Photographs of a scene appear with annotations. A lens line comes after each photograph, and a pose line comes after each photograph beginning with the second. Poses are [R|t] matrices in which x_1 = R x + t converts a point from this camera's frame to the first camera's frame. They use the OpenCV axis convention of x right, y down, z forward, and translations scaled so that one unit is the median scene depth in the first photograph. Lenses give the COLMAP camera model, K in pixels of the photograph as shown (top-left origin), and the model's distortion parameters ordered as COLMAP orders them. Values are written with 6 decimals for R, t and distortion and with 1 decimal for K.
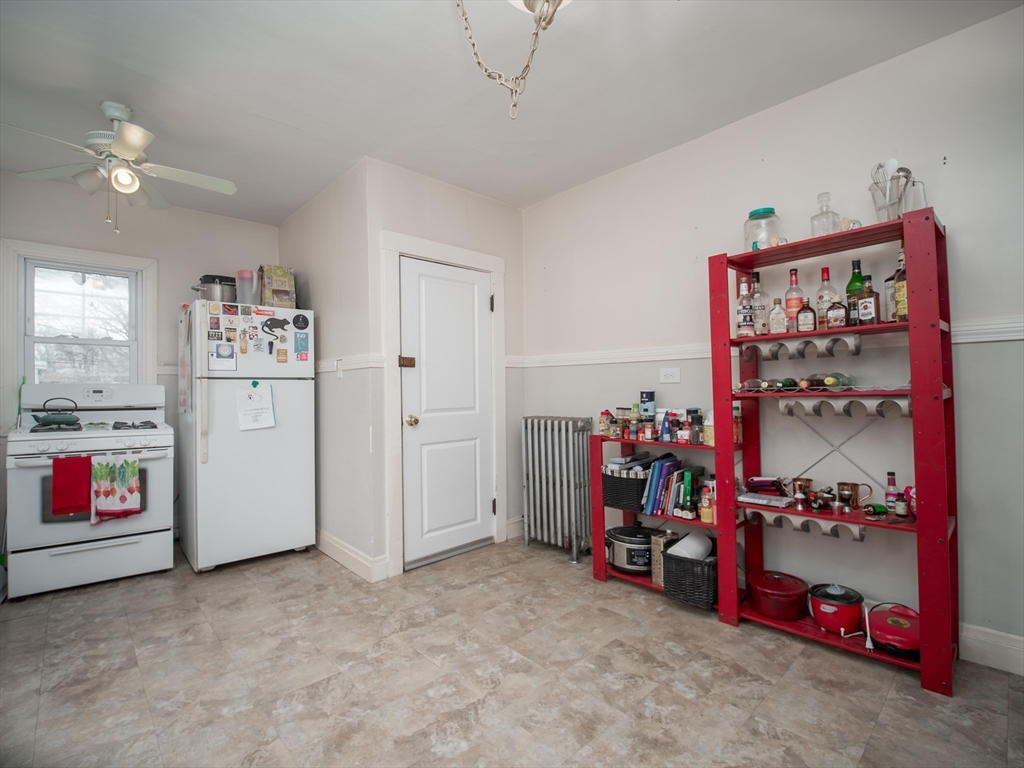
lens RADIAL K [[485.5, 0, 502.6], [0, 485.5, 388.6], [0, 0, 1]] dist [-0.018168, -0.000666]
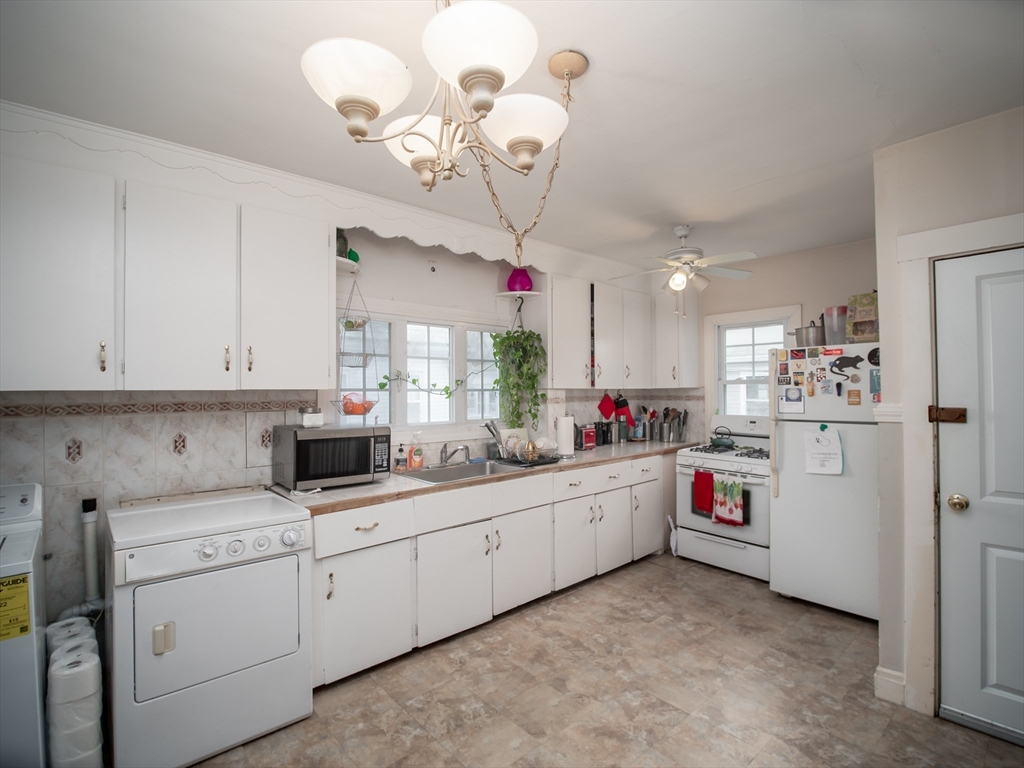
lens RADIAL K [[485.5, 0, 503.5], [0, 485.5, 391.6], [0, 0, 1]] dist [-0.018168, -0.000666]
pose [[-0.021907, 0.007893, -0.999729, 0.525355], [0.009391, 0.999926, 0.007689, -0.106740], [0.999716, -0.009220, -0.021980, 0.427766]]
